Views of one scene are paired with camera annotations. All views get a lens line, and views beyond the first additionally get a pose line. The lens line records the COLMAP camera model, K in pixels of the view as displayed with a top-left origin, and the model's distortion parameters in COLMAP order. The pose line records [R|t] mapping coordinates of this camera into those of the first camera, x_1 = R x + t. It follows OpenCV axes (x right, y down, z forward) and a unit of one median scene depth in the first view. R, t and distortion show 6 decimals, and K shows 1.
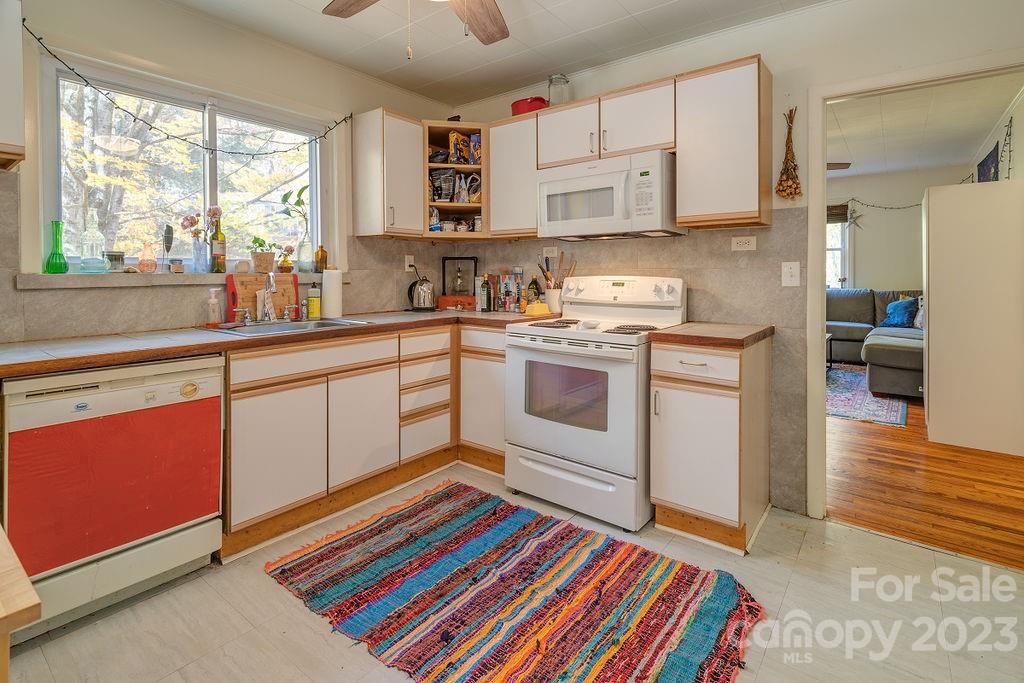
lens RADIAL K [[475.9, 0, 527.9], [0, 475.9, 287.3], [0, 0, 1]] dist [0.024623, -0.018218]
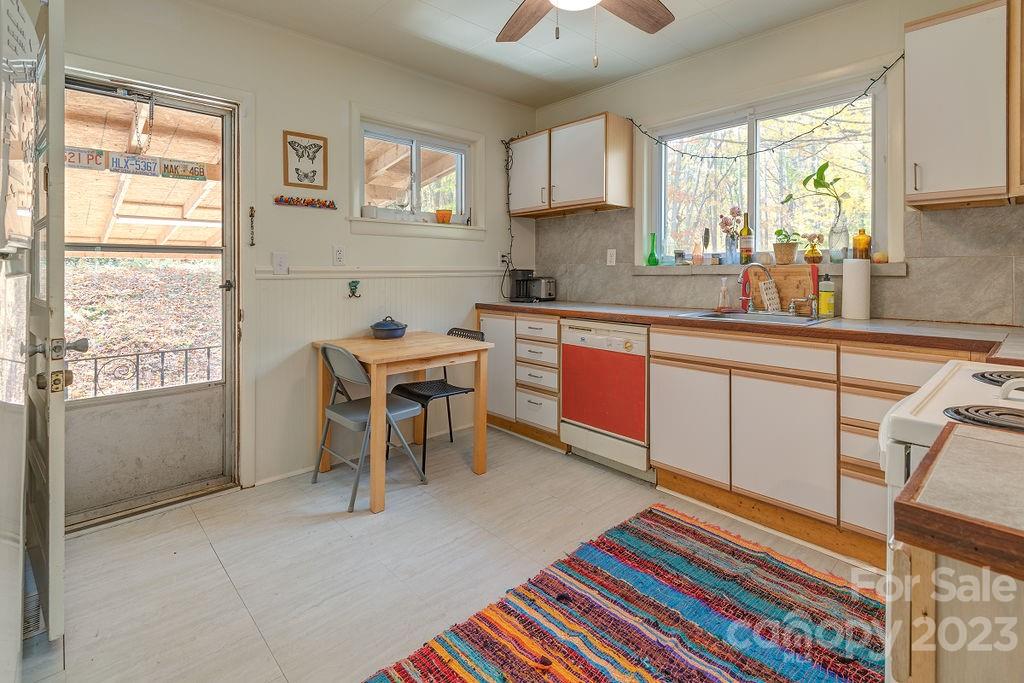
lens RADIAL K [[485.7, 0, 506.1], [0, 485.7, 280.0], [0, 0, 1]] dist [0.026049, -0.019926]
pose [[-0.186850, 0.020313, -0.982178, 0.571397], [-0.024823, 0.999369, 0.025391, -0.008357], [0.982075, 0.029125, -0.186228, 0.651324]]
